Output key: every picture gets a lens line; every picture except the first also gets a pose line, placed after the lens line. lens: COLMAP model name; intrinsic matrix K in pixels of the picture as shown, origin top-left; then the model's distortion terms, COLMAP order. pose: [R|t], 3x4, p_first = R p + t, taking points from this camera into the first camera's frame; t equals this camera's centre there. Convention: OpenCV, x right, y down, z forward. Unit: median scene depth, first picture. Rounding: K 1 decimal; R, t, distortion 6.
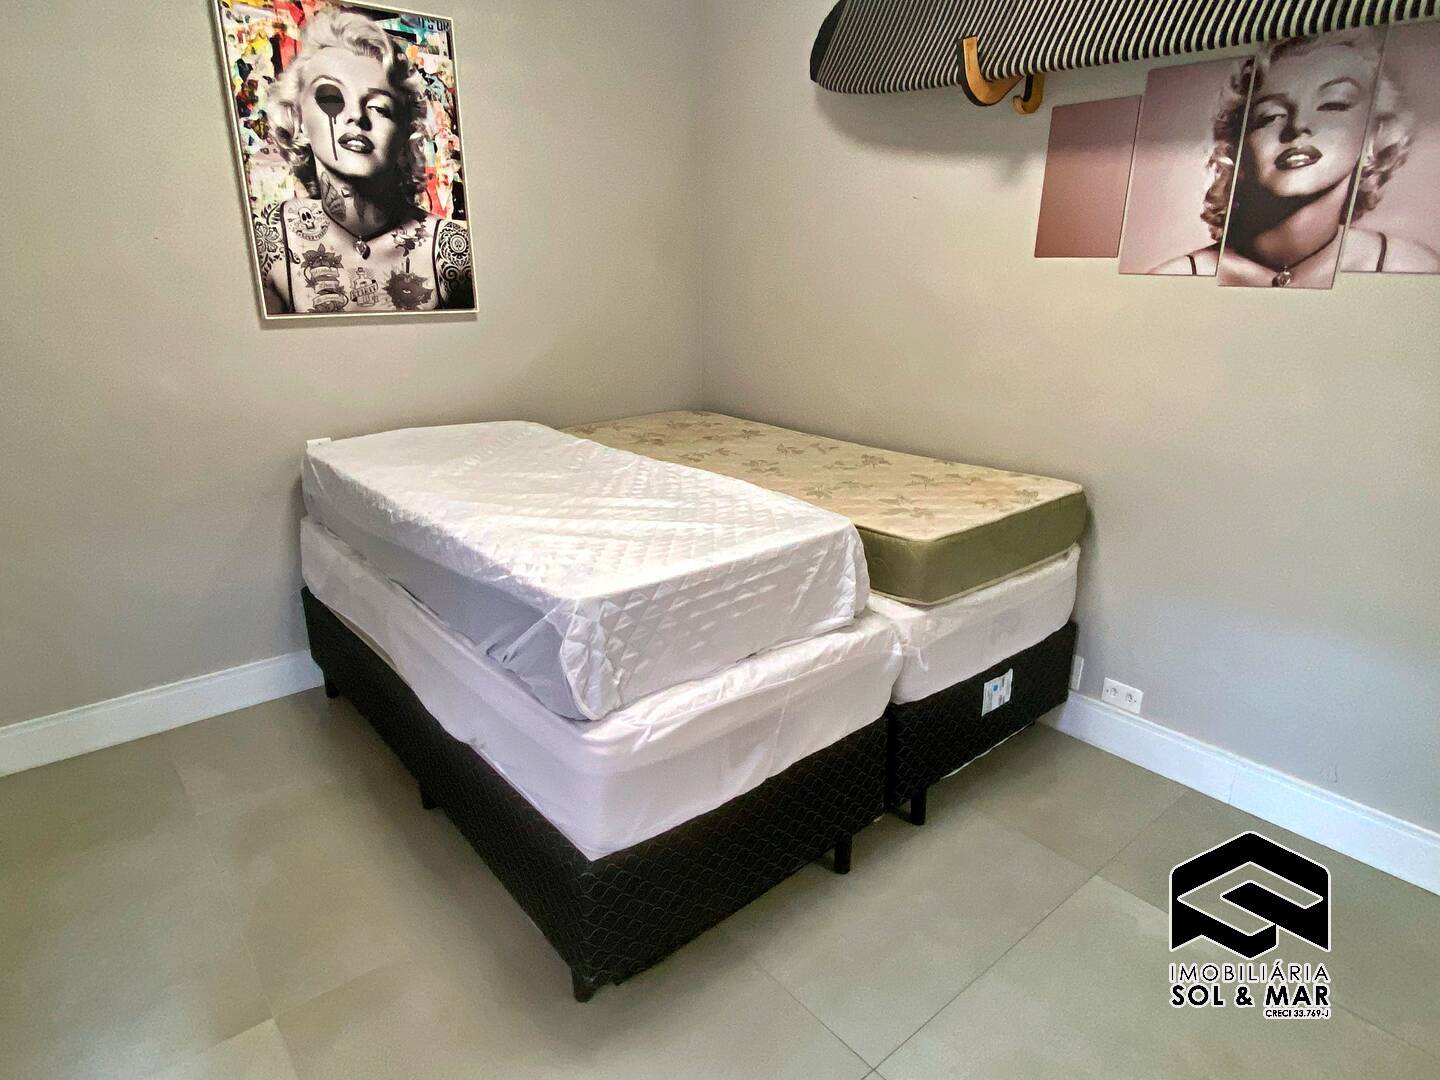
lens RADIAL K [[818.4, 0, 720.0], [0, 818.4, 540.0], [0, 0, 1]] dist [0.020777, -0.041969]
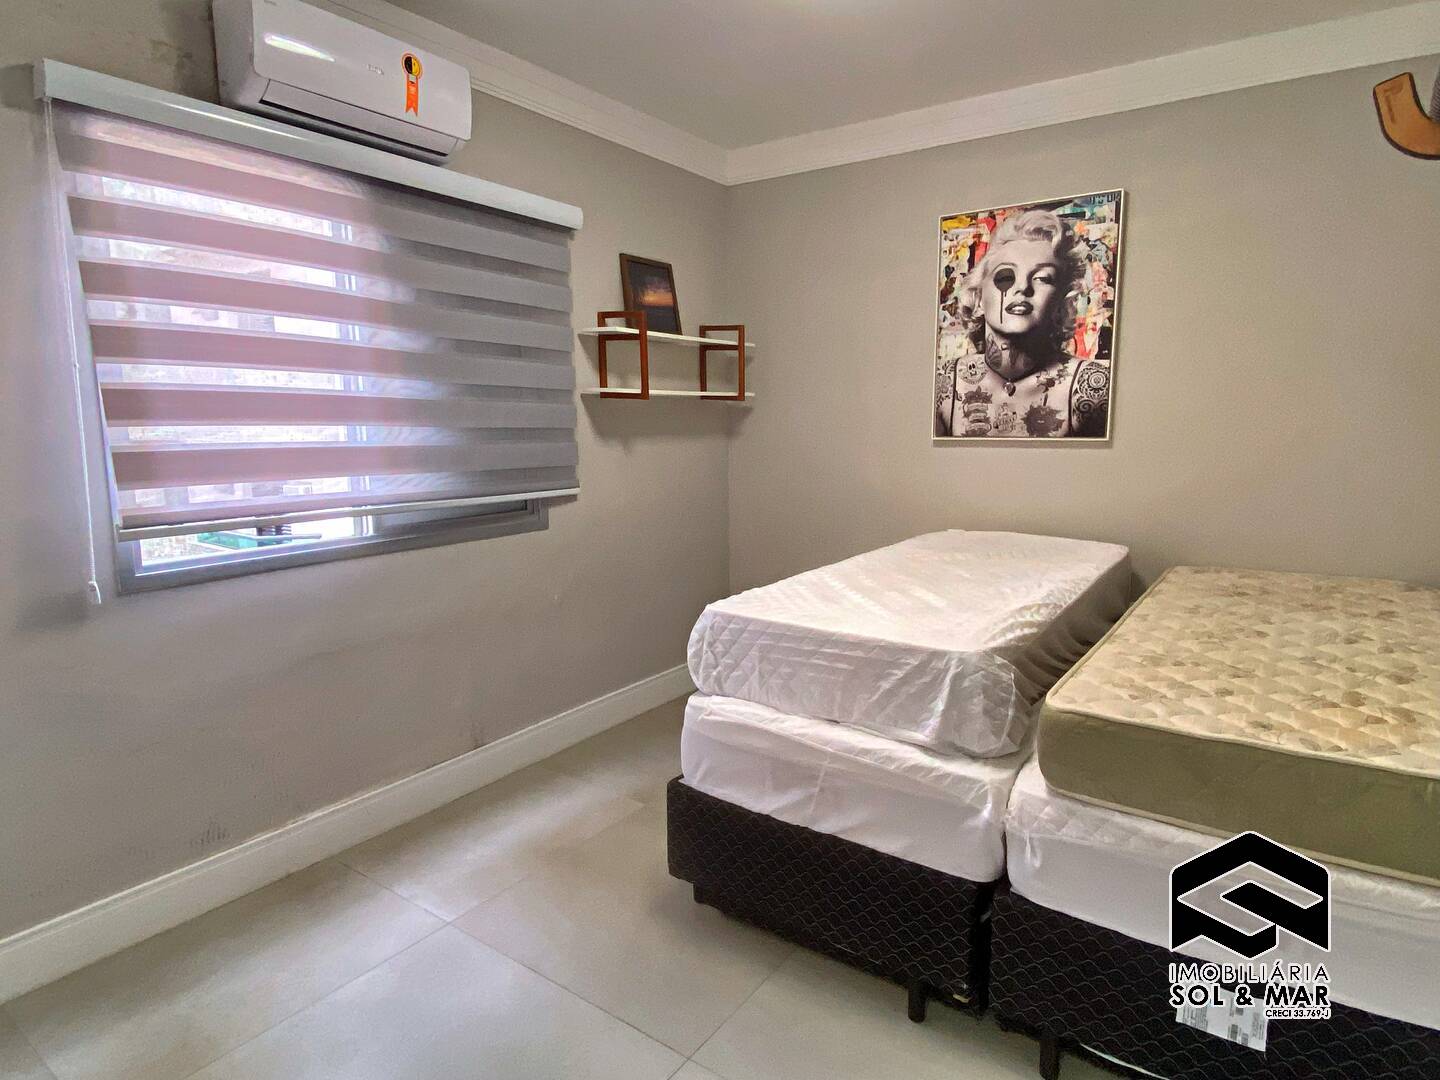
lens RADIAL K [[818.4, 0, 720.0], [0, 818.4, 540.0], [0, 0, 1]] dist [0.020777, -0.041969]
pose [[0.246490, 0.142835, -0.958562, 0.717105], [-0.293782, 0.953553, 0.066544, -0.088892], [0.923545, 0.265206, 0.277004, 0.312541]]
